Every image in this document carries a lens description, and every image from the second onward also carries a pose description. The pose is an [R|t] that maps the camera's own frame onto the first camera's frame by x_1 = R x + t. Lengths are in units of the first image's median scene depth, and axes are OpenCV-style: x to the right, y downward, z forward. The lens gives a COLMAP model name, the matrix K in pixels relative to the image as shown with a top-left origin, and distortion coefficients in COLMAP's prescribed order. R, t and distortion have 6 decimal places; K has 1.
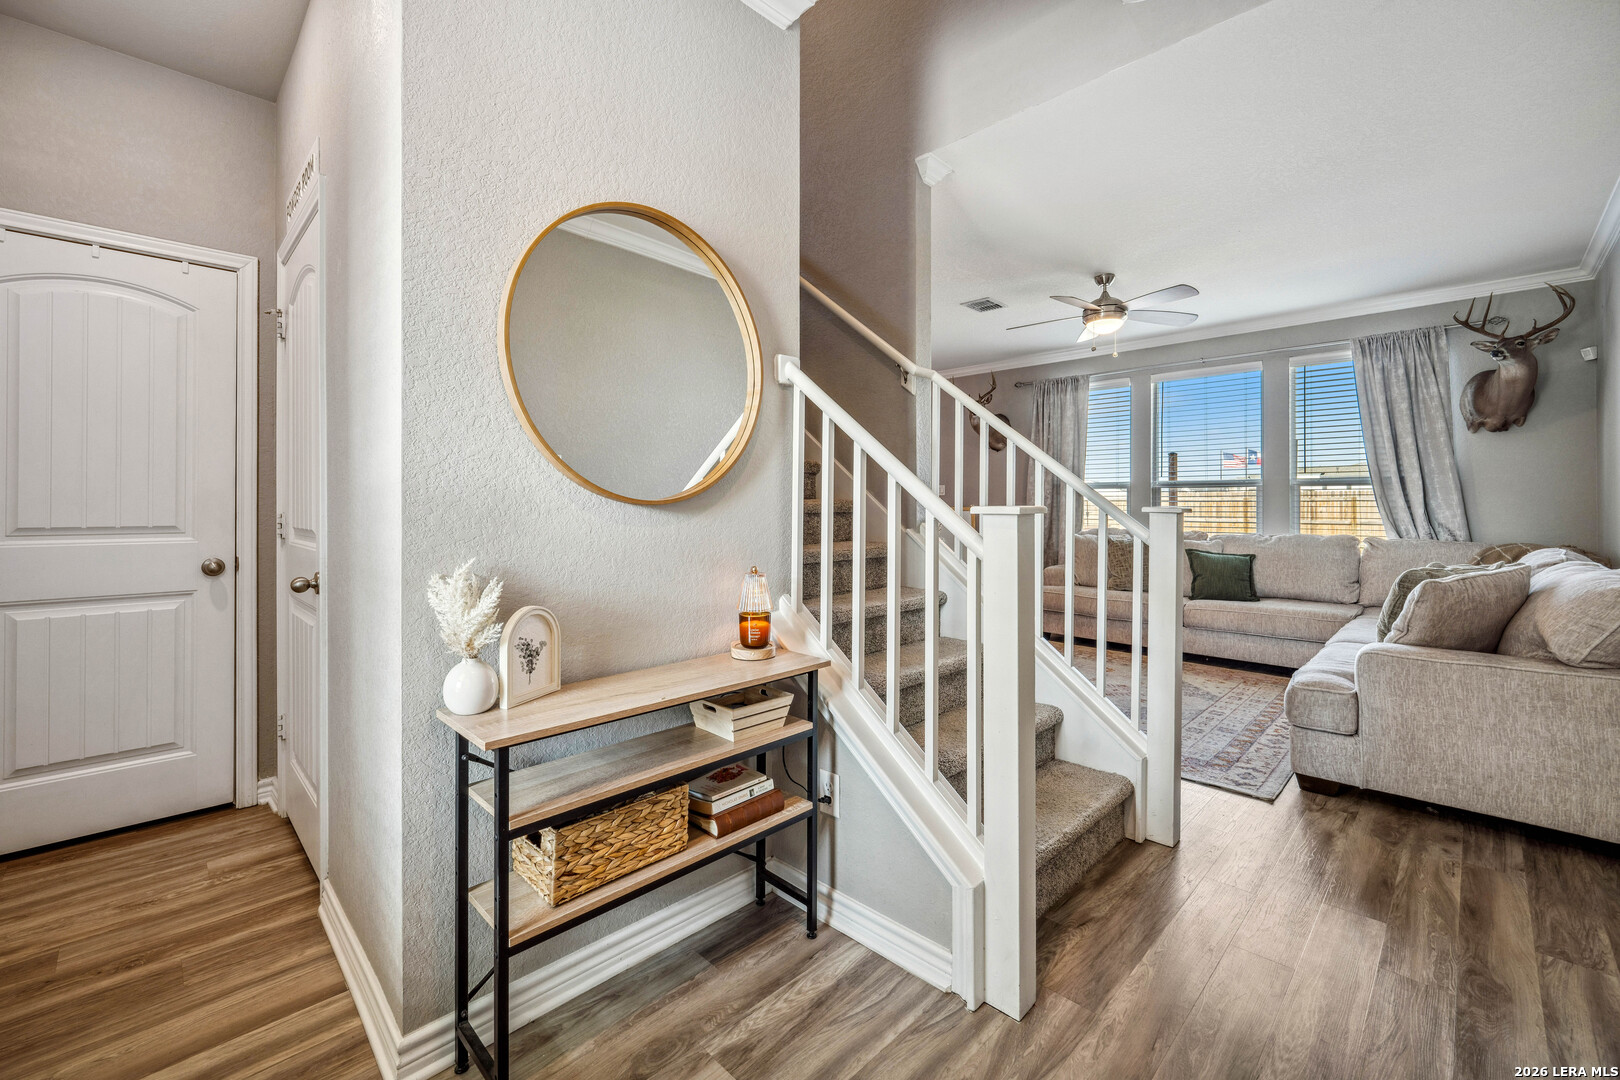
lens RADIAL K [[666.9, 0, 802.2], [0, 666.9, 489.3], [0, 0, 1]] dist [0.000297, 0.000026]
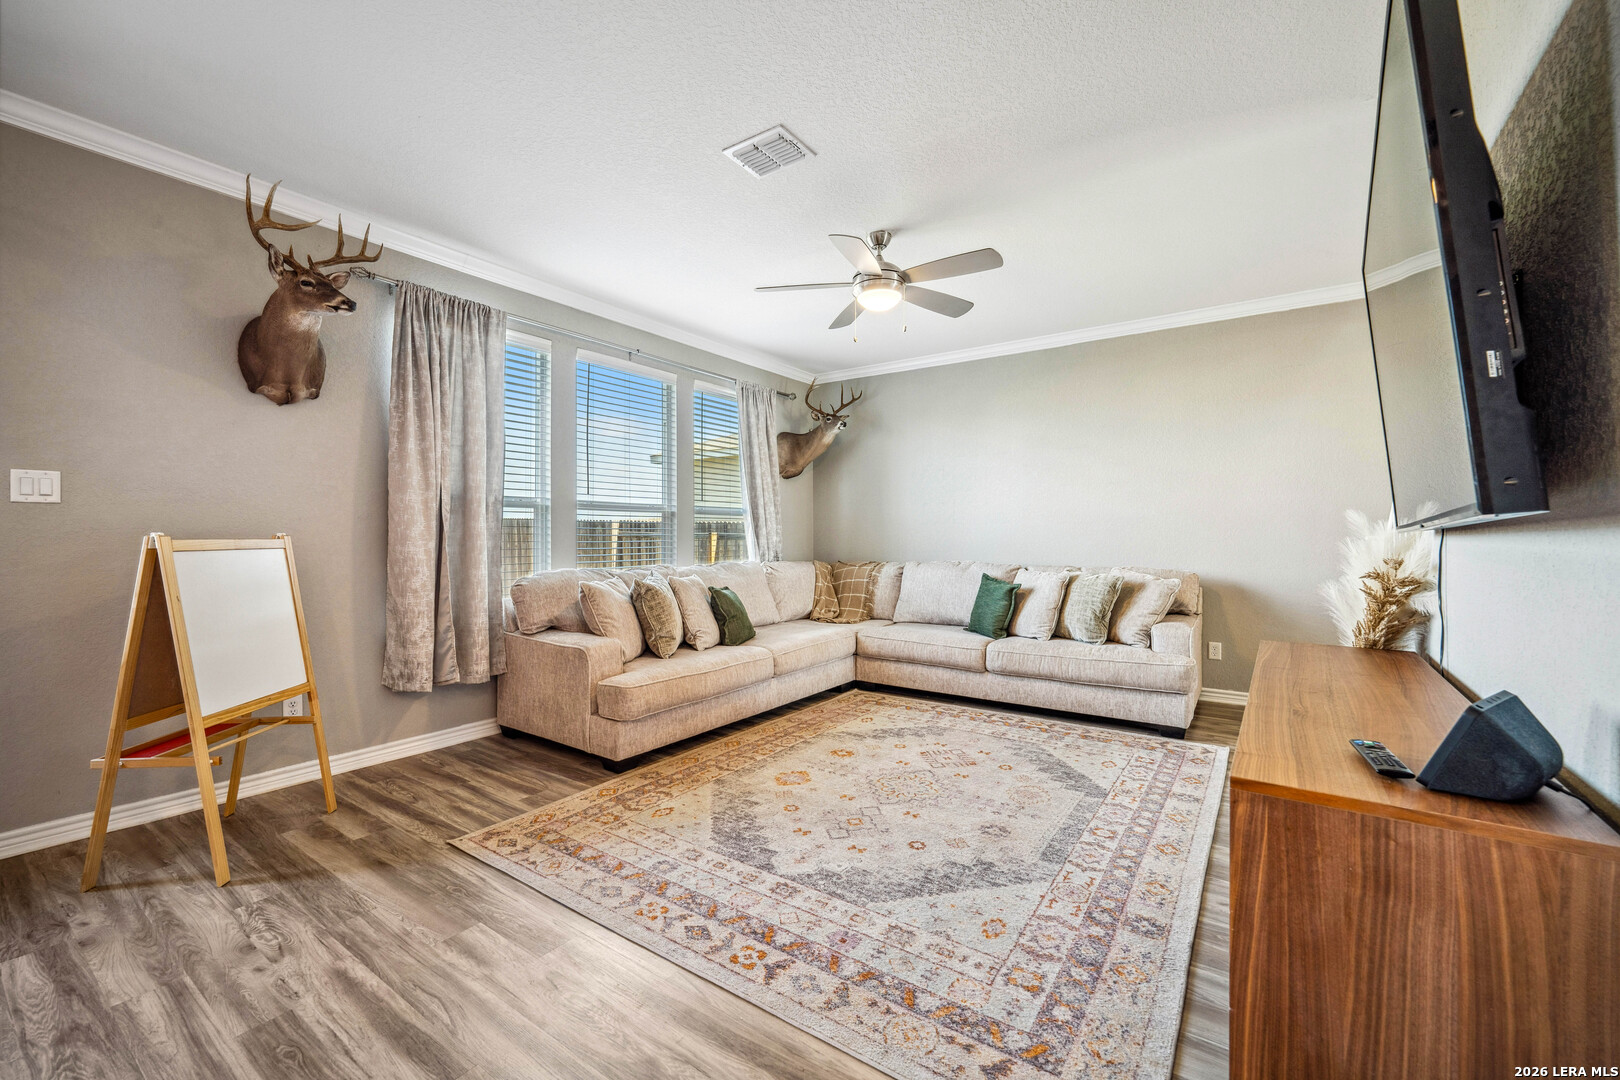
lens RADIAL K [[656.4, 0, 806.8], [0, 656.4, 536.9], [0, 0, 1]] dist [-0.000088, 0.000088]
pose [[-0.173771, -0.007402, 0.984758, -0.239320], [-0.021456, 0.999763, 0.003729, 0.022884], [-0.984552, -0.020481, -0.173889, 1.068626]]
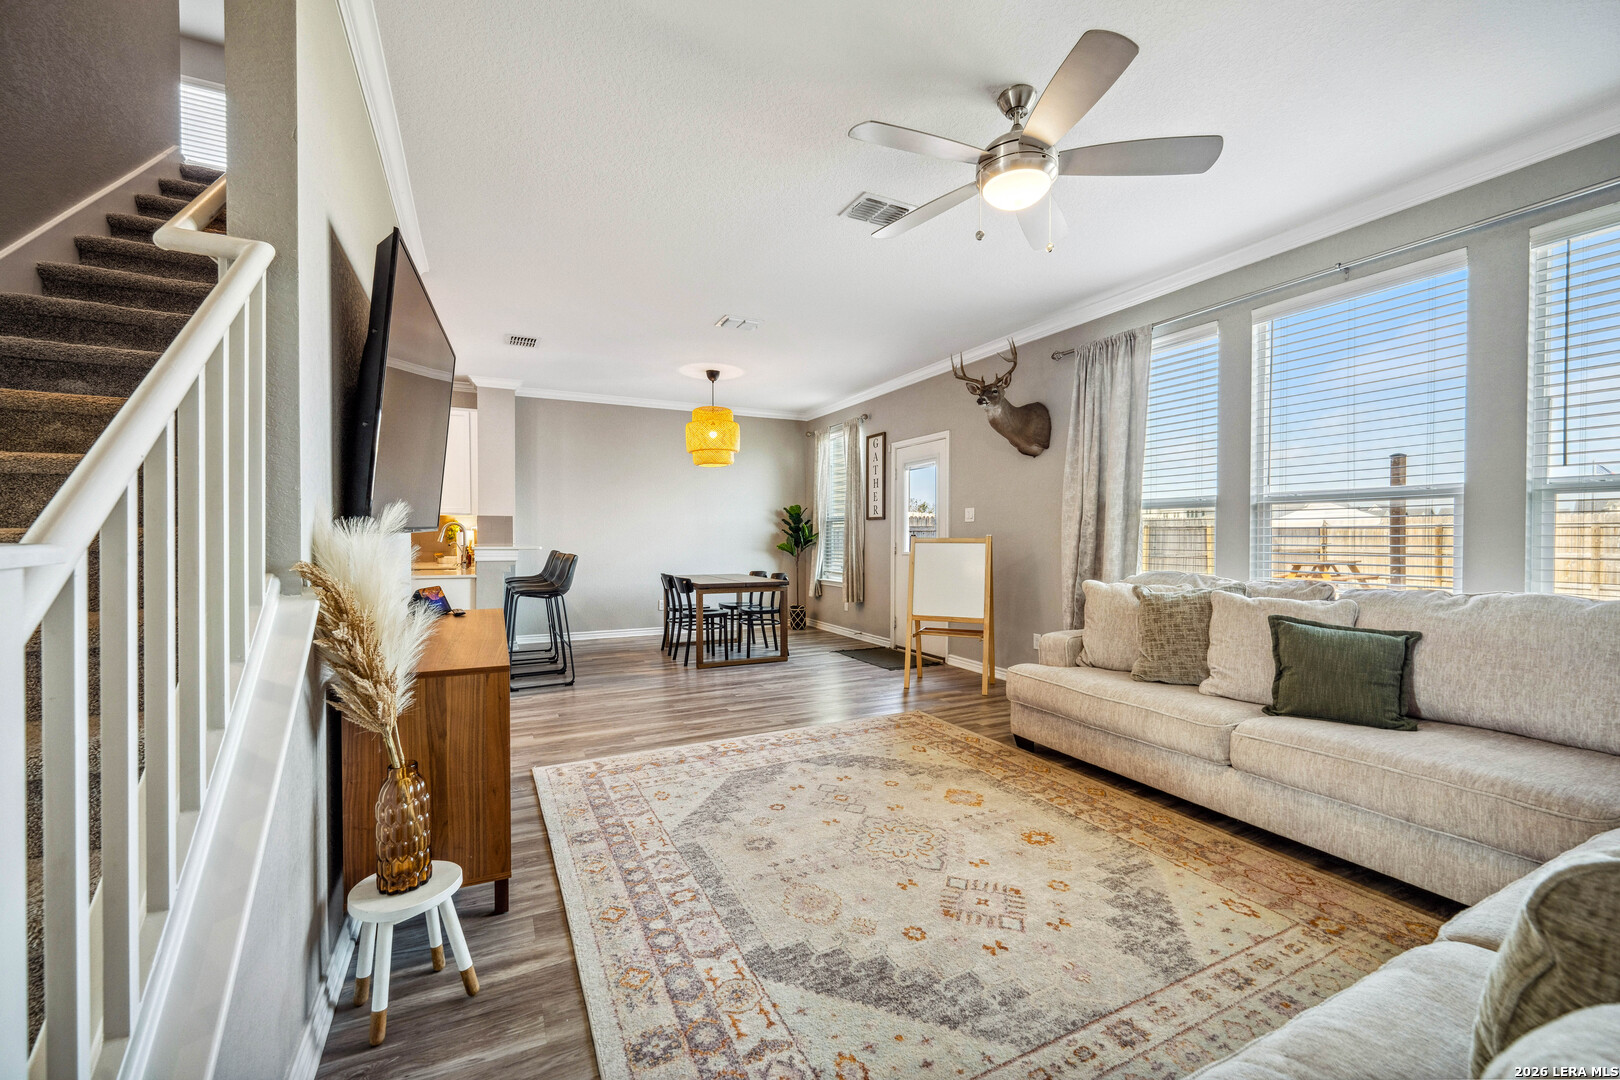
lens RADIAL K [[656.4, 0, 806.8], [0, 656.4, 536.9], [0, 0, 1]] dist [-0.000088, 0.000088]
pose [[0.948521, -0.002665, -0.316704, 0.408237], [0.010090, 0.999711, 0.021806, 0.011452], [0.316554, -0.023879, 0.948274, 0.401944]]
